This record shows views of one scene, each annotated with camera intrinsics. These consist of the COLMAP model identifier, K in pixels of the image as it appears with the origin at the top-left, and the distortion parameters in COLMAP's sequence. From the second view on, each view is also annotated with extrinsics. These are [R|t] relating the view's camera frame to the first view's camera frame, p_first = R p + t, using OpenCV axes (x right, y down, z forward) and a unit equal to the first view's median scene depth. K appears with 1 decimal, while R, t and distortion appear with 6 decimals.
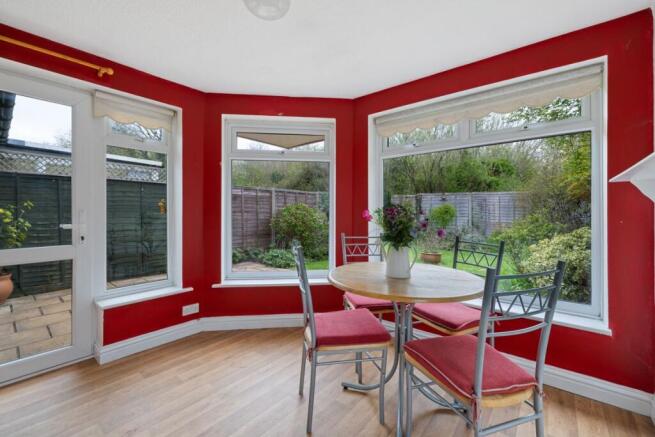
lens RADIAL K [[276.4, 0, 327.7], [0, 276.4, 215.3], [0, 0, 1]] dist [0.000582, 0.000065]
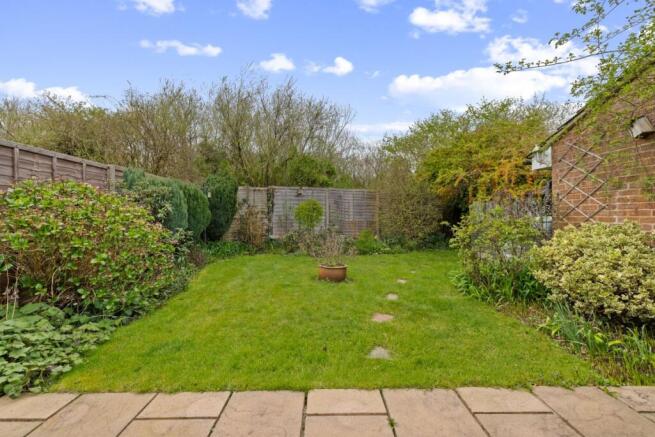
lens RADIAL K [[276.4, 0, 327.7], [0, 276.4, 215.3], [0, 0, 1]] dist [0.000582, 0.000065]
pose [[0.757812, -0.001772, 0.652470, -0.059842], [0.004500, 0.999987, -0.002510, 0.006995], [-0.652457, 0.004839, 0.757810, 0.335156]]
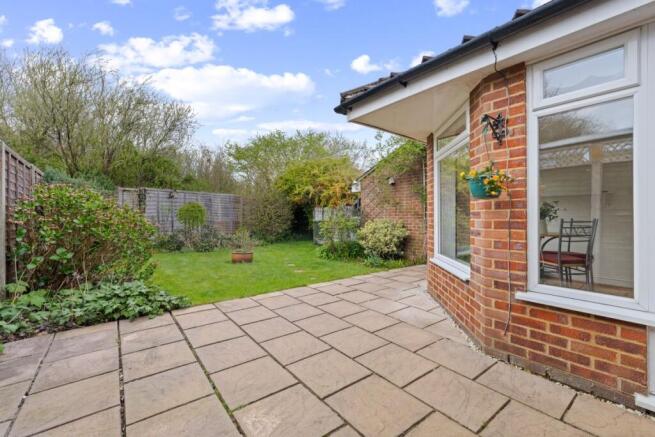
lens RADIAL K [[276.4, 0, 327.7], [0, 276.4, 215.3], [0, 0, 1]] dist [0.000582, 0.000065]
pose [[0.217749, 0.002691, 0.976001, -0.347297], [0.005908, 0.999974, -0.004075, 0.007989], [-0.975987, 0.006654, 0.217728, 0.345236]]
